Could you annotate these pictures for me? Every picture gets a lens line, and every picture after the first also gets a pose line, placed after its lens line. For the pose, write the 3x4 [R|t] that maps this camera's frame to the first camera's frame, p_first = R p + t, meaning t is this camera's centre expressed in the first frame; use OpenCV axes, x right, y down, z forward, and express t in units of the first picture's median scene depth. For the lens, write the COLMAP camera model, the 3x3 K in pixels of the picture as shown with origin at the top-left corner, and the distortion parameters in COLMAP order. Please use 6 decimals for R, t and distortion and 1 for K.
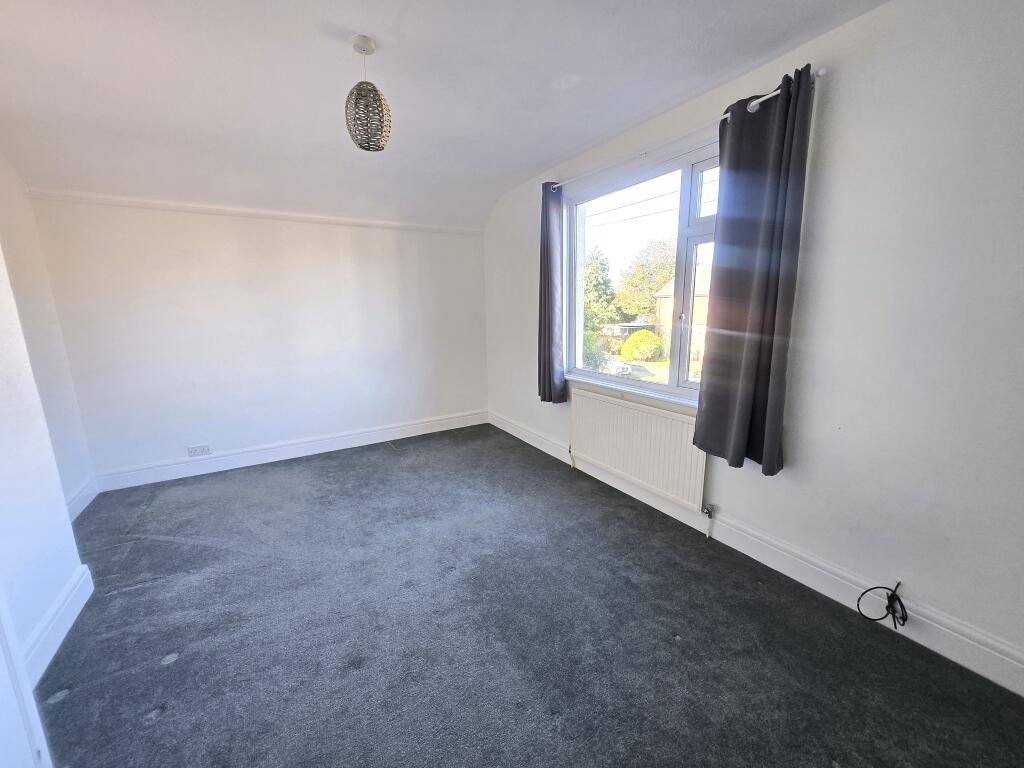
lens RADIAL K [[404.1, 0, 513.7], [0, 404.1, 386.8], [0, 0, 1]] dist [0.001046, 0.000514]
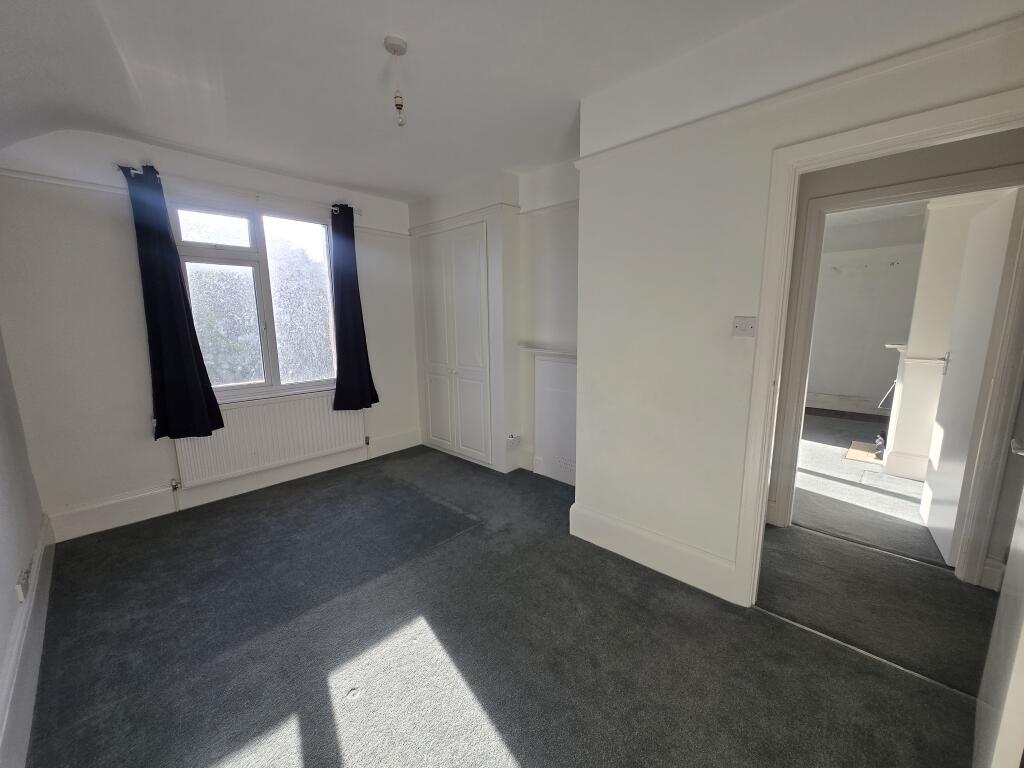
lens RADIAL K [[404.1, 0, 513.7], [0, 404.1, 386.8], [0, 0, 1]] dist [0.001046, 0.000514]
pose [[-0.271225, -0.147551, 0.951139, -1.235956], [0.202195, 0.957396, 0.206180, -0.131013], [-0.941039, 0.248237, -0.229836, 0.758268]]
